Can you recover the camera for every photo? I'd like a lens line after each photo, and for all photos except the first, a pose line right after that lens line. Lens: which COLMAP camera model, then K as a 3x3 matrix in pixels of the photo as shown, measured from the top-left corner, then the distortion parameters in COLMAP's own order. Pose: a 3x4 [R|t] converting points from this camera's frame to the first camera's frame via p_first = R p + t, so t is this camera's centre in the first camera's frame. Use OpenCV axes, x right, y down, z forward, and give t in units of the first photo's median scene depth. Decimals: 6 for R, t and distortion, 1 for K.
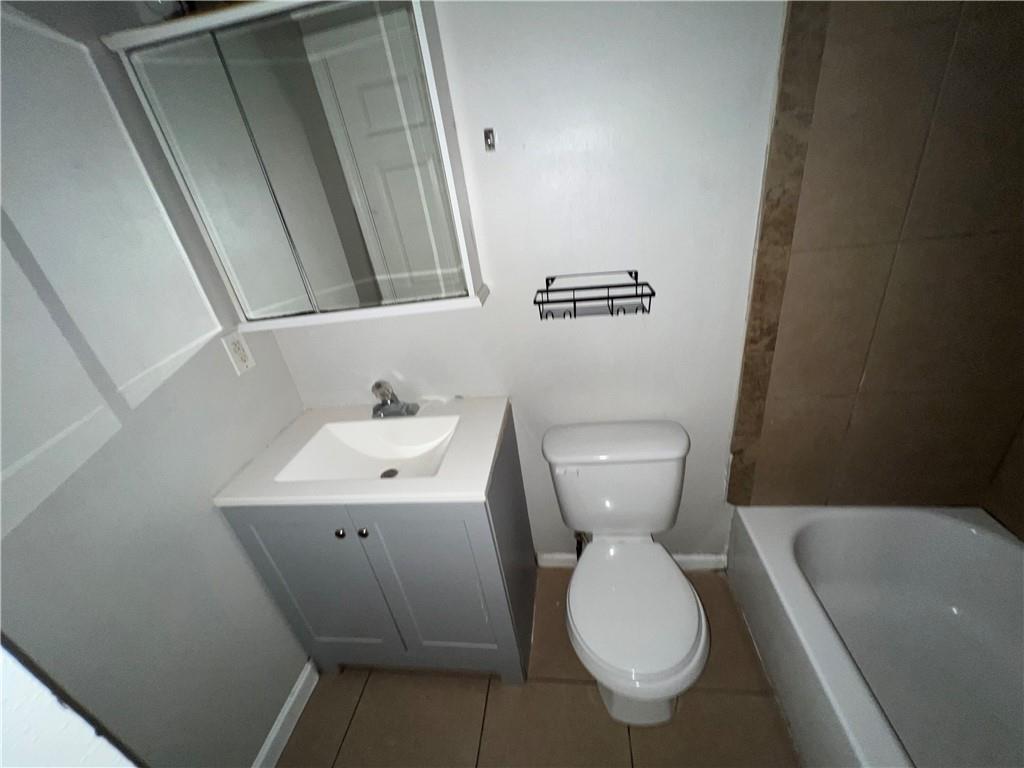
lens RADIAL K [[408.6, 0, 511.4], [0, 408.6, 381.5], [0, 0, 1]] dist [-0.002058, -0.000279]
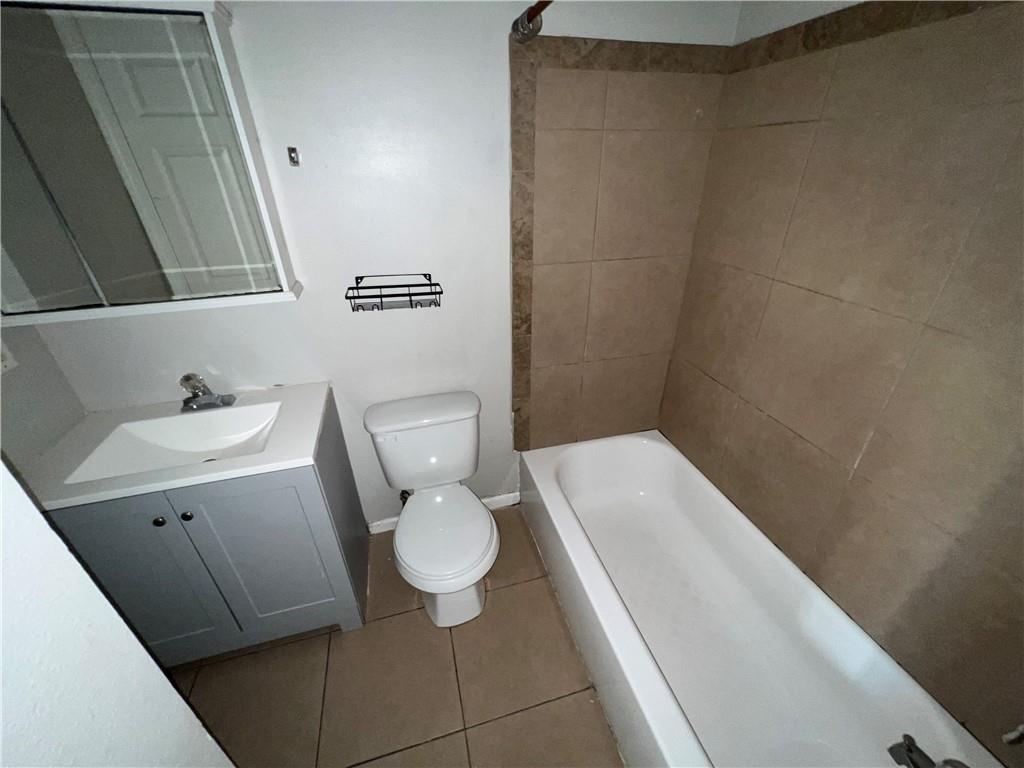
lens RADIAL K [[408.6, 0, 511.4], [0, 408.6, 381.5], [0, 0, 1]] dist [-0.002058, -0.000279]
pose [[0.913077, -0.071456, 0.401478, 0.000769], [0.070450, 0.997365, 0.017289, 0.059910], [-0.401656, 0.012497, 0.915706, -0.262757]]
